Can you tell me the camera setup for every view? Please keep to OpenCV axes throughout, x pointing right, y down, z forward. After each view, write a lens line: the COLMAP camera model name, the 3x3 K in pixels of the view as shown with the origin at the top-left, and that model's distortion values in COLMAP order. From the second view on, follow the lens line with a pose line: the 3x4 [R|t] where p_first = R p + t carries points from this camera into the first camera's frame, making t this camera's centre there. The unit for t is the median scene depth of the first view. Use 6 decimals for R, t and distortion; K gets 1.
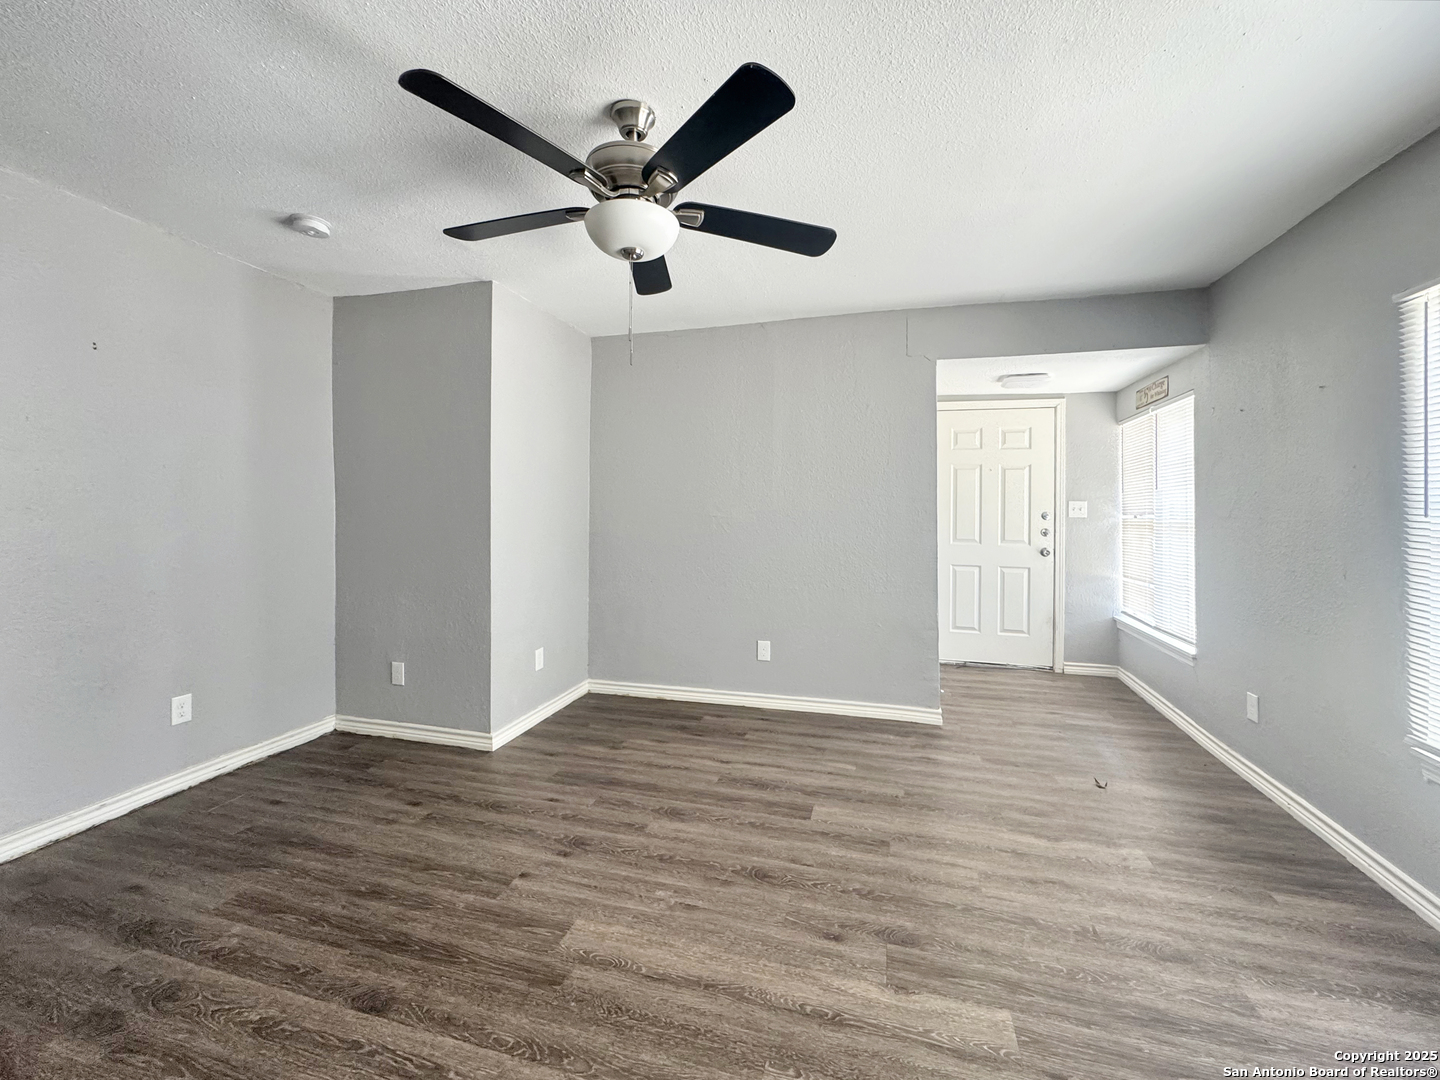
lens RADIAL K [[596.0, 0, 715.4], [0, 596.0, 530.8], [0, 0, 1]] dist [-0.001203, 0.000734]
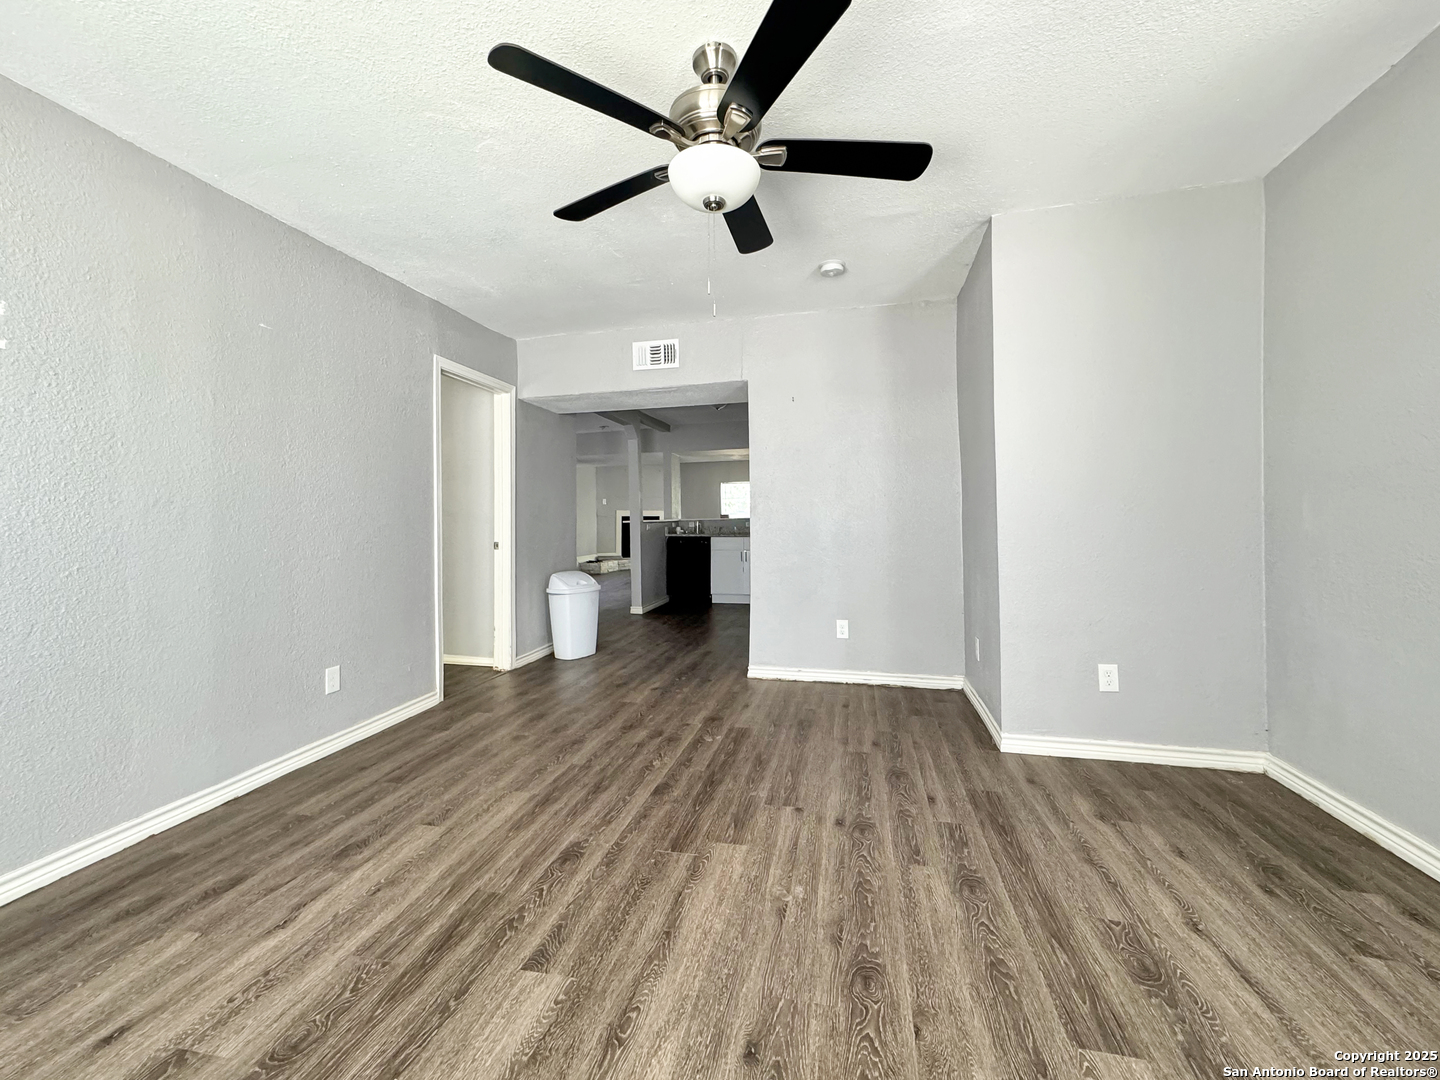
lens RADIAL K [[596.0, 0, 717.4], [0, 596.0, 534.9], [0, 0, 1]] dist [-0.001203, 0.000734]
pose [[0.077288, 0.028560, -0.996600, 0.689198], [-0.043682, 0.998727, 0.025233, 0.055825], [0.996051, 0.041584, 0.078437, 0.703201]]
